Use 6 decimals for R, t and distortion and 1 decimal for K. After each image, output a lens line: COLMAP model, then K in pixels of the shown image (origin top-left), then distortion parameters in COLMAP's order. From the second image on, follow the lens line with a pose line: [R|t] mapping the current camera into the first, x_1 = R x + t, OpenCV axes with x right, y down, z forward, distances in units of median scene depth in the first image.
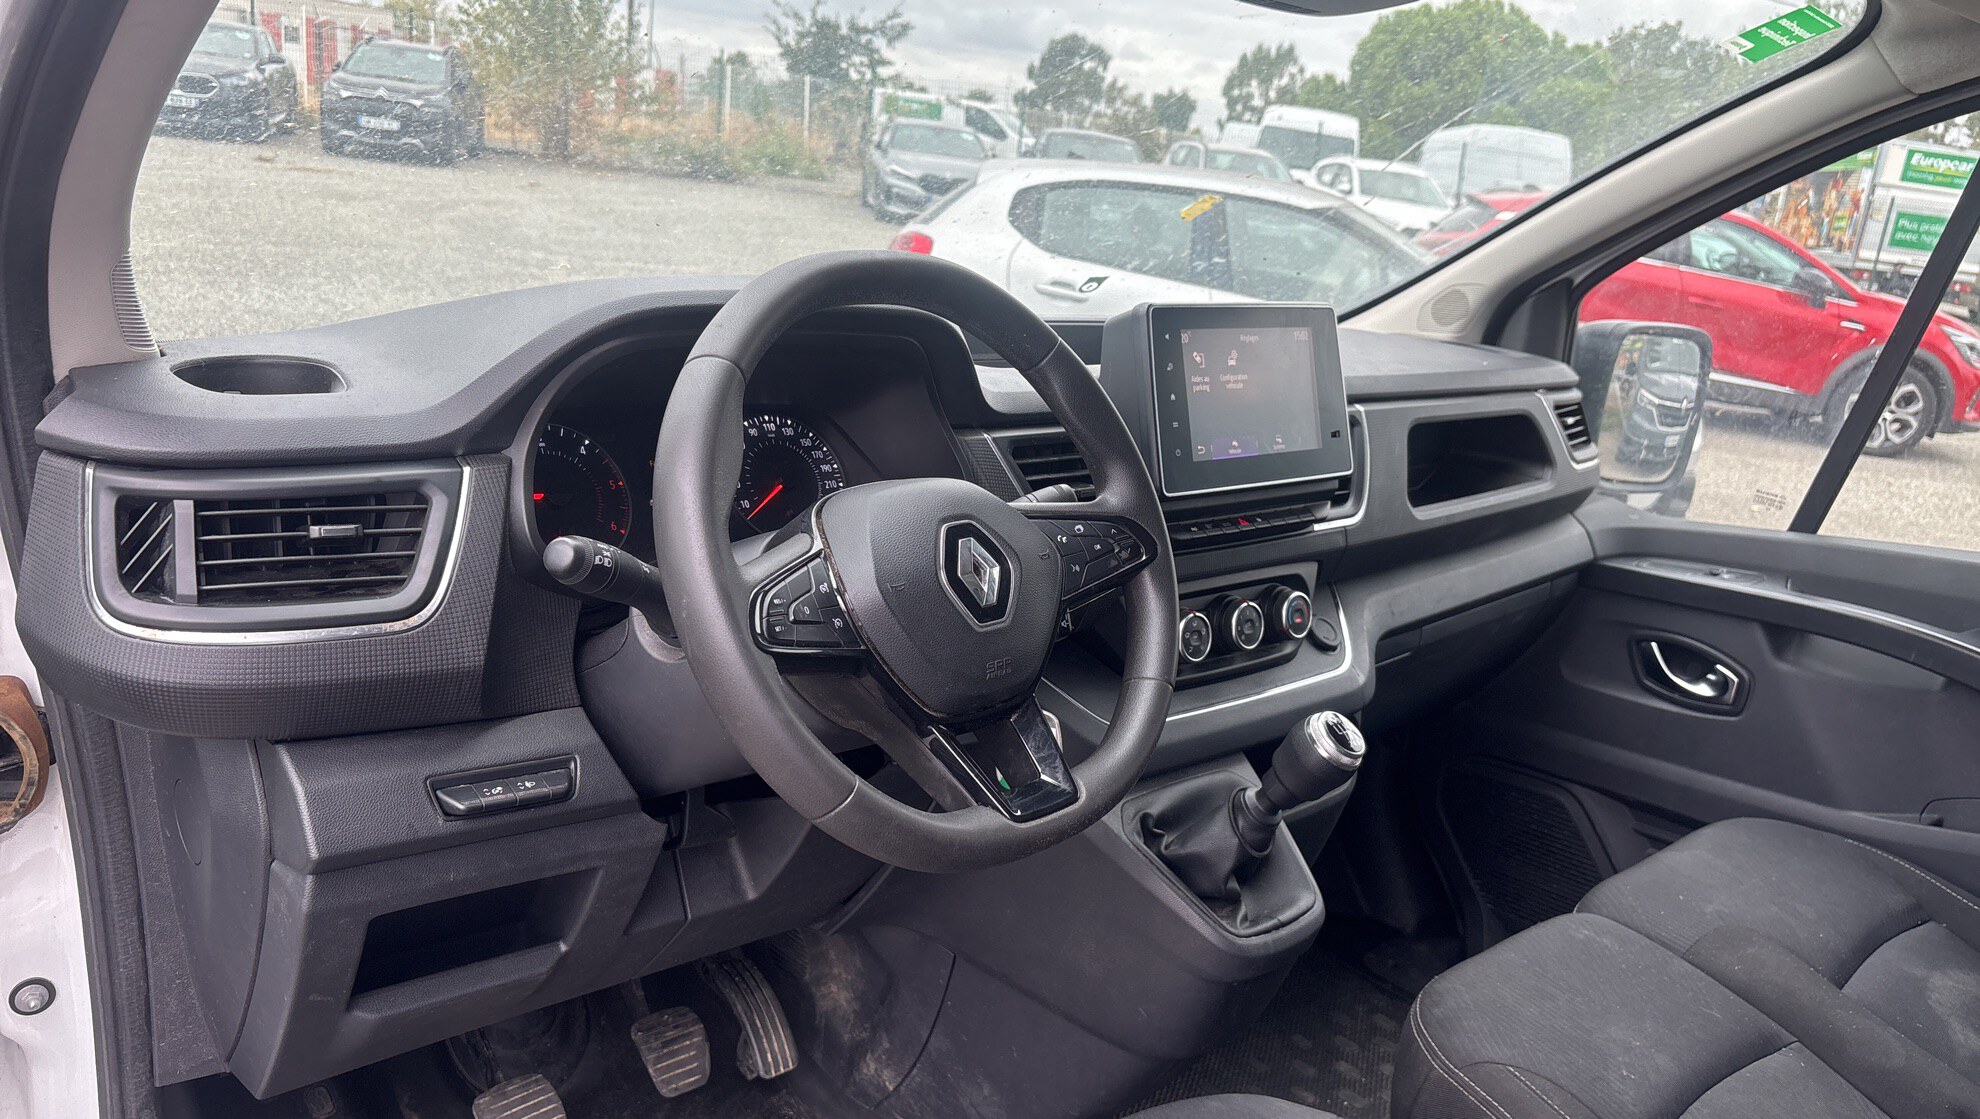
lens RADIAL K [[1522.2, 0, 943.7], [0, 1522.2, 555.9], [0, 0, 1]] dist [0.075093, -0.122247]
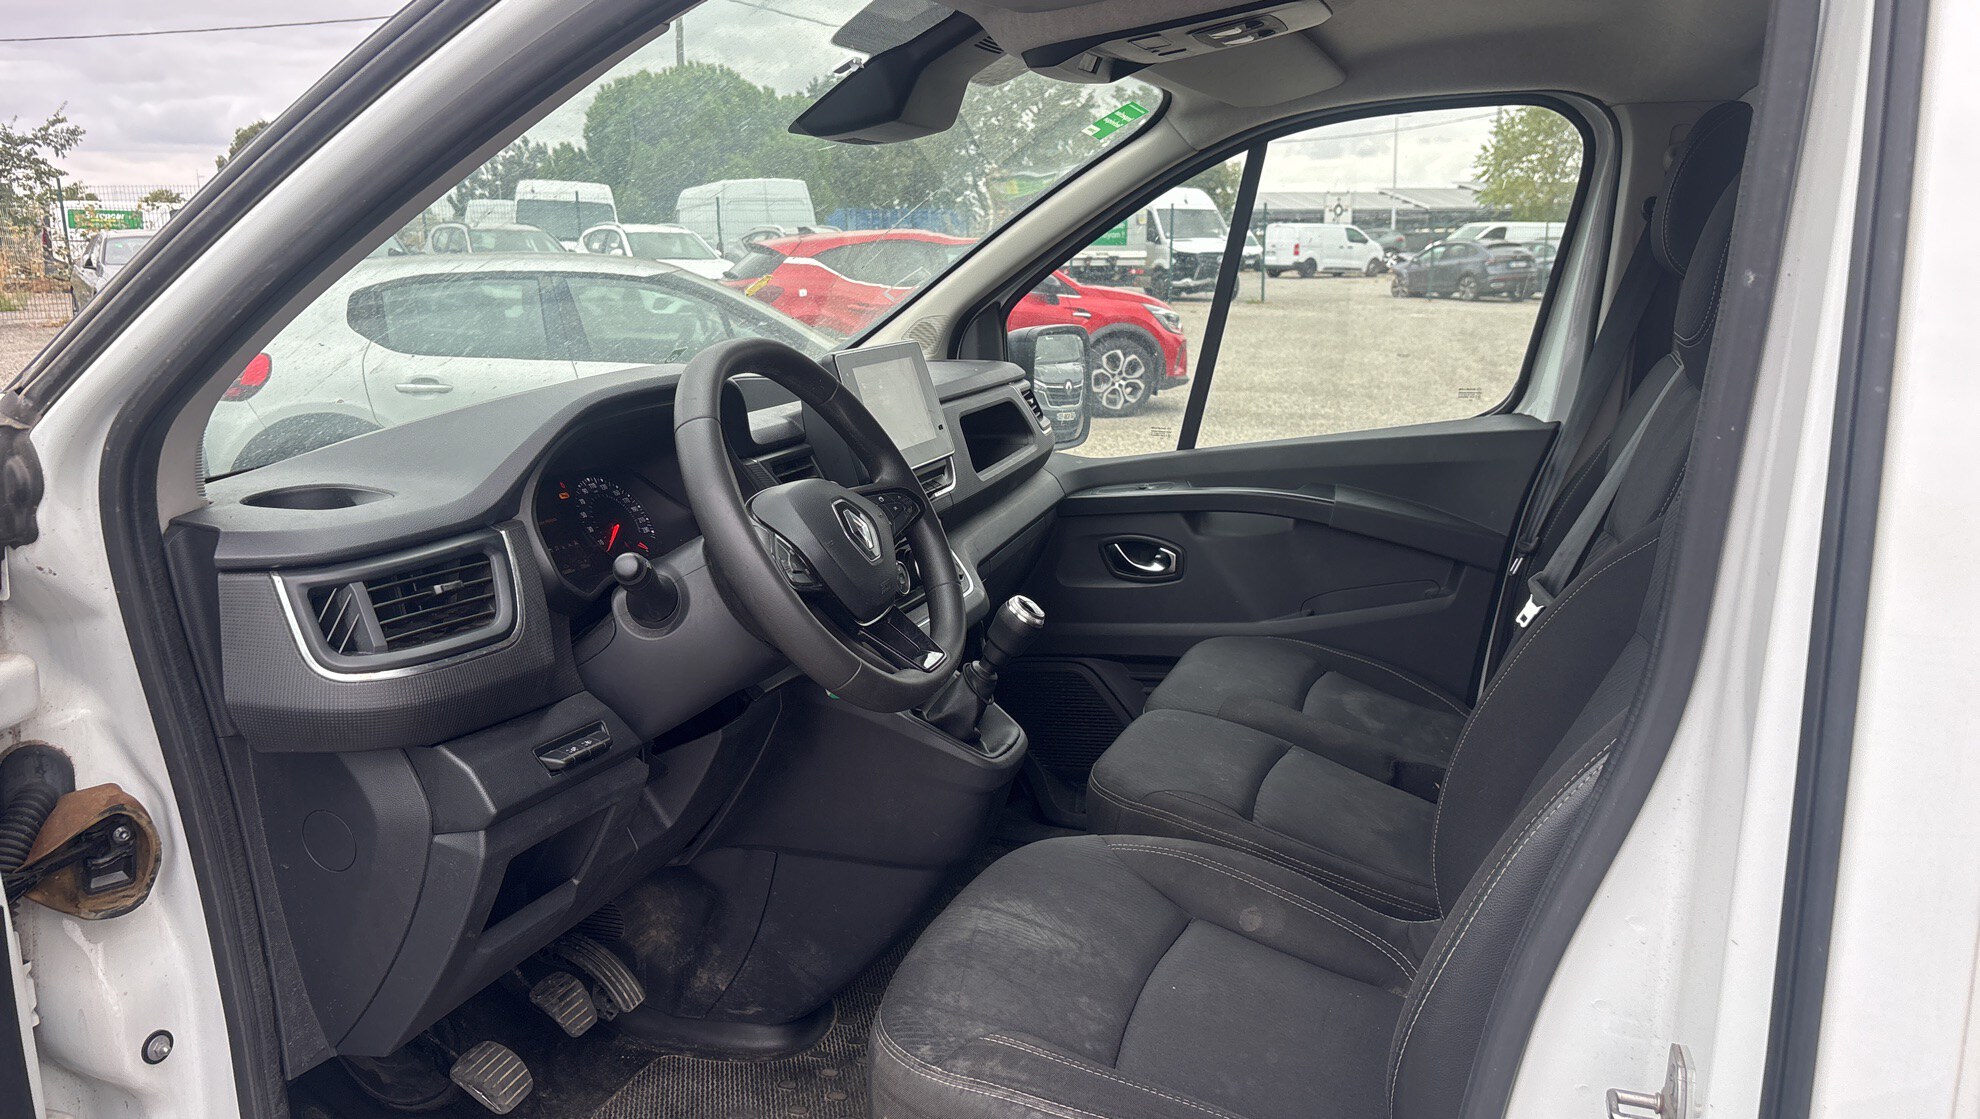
lens RADIAL K [[1522.2, 0, 943.7], [0, 1522.2, 555.9], [0, 0, 1]] dist [0.075093, -0.122247]
pose [[0.887441, -0.204574, 0.413034, -0.324479], [0.221565, 0.975121, 0.006921, 0.027047], [-0.404174, 0.085371, 0.910689, -0.268650]]
